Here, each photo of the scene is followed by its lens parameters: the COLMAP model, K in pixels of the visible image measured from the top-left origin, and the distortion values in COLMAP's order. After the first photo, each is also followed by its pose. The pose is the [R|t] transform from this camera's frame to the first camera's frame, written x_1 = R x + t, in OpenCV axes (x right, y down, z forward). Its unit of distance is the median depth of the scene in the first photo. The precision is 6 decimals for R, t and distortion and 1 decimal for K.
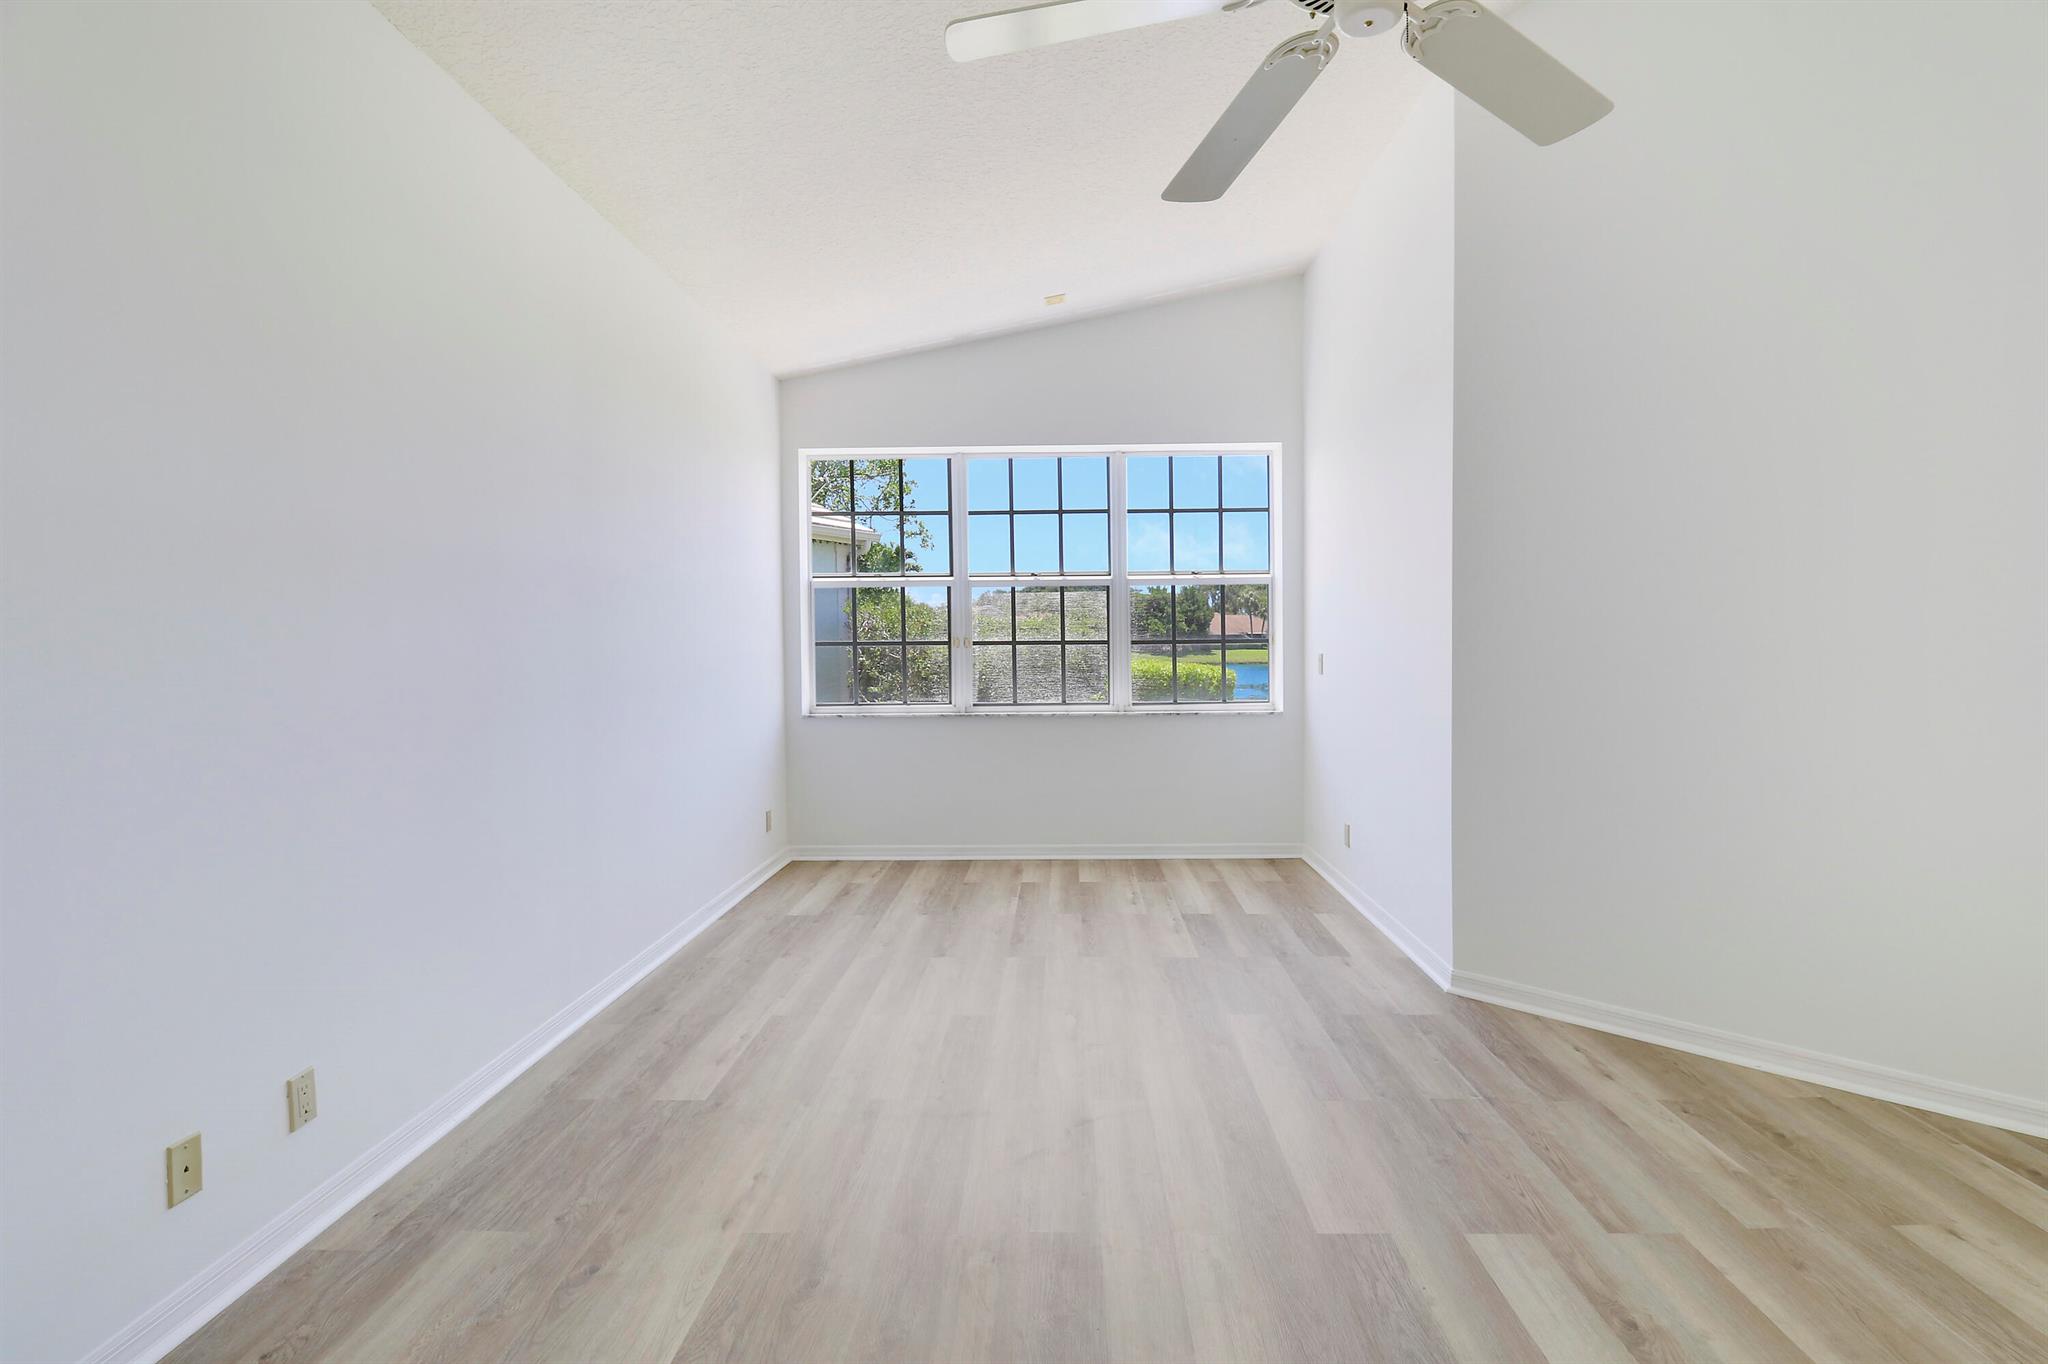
lens RADIAL K [[971.5, 0, 1025.1], [0, 971.5, 691.7], [0, 0, 1]] dist [0.026299, -0.022646]
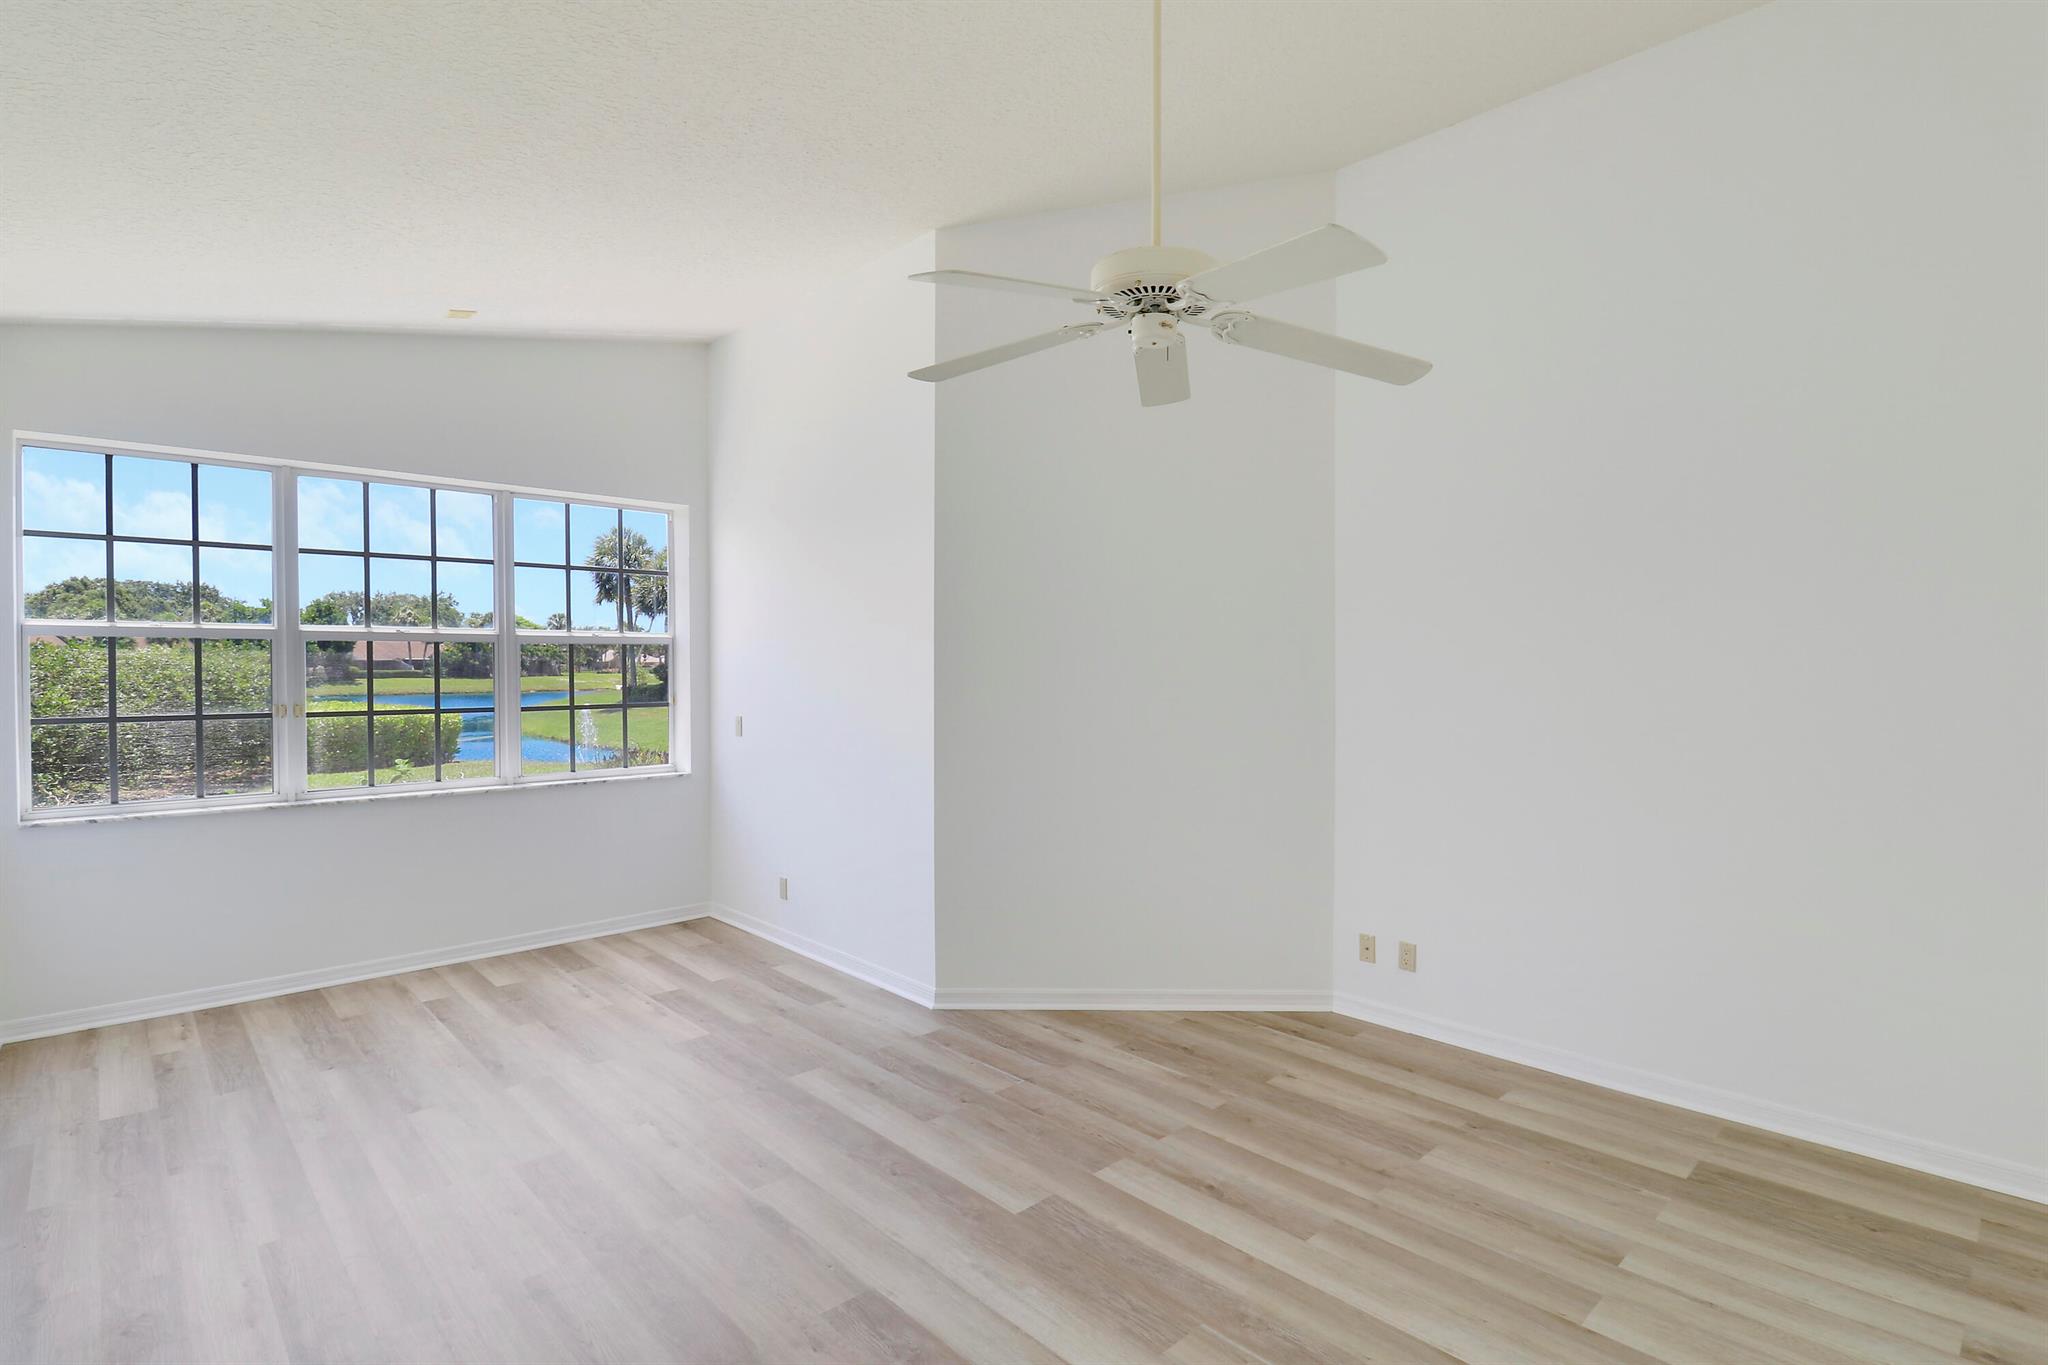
lens RADIAL K [[1013.2, 0, 1018.1], [0, 1013.2, 729.4], [0, 0, 1]] dist [0.002026, -0.008594]
pose [[0.711360, -0.035327, 0.701940, -0.418166], [0.029233, 0.999359, 0.020670, -0.068901], [-0.702220, 0.005816, 0.711936, 0.045380]]
